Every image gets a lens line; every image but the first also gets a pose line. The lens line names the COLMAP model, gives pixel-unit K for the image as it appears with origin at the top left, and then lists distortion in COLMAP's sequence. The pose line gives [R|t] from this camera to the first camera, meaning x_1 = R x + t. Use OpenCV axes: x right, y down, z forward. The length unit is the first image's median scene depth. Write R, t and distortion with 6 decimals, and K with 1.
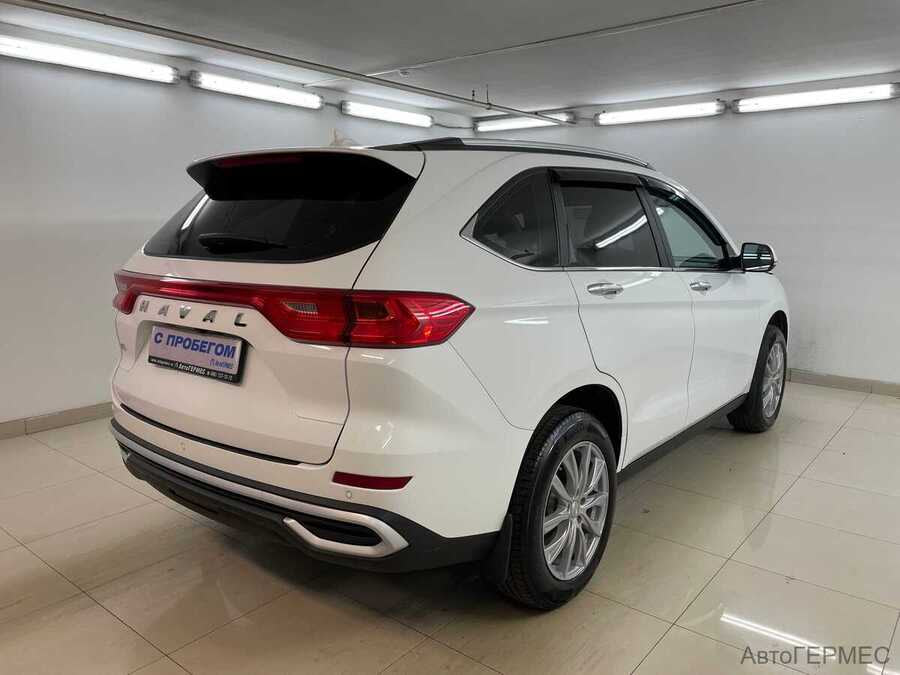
lens RADIAL K [[680.3, 0, 450.0], [0, 680.3, 337.5], [0, 0, 1]] dist [0.106937, -0.130331]
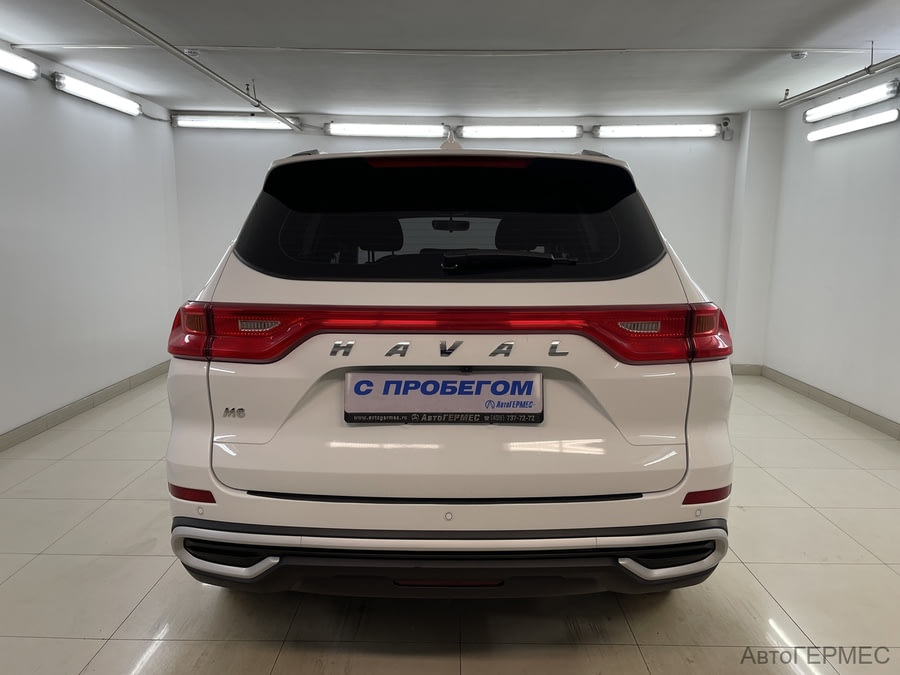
lens RADIAL K [[680.0, 0, 452.5], [0, 680.0, 340.9], [0, 0, 1]] dist [0.100318, -0.123002]
pose [[0.781591, -0.095719, 0.616403, -0.822440], [0.100343, 0.994581, 0.027211, -0.062673], [-0.615667, 0.040584, 0.786960, 0.354260]]
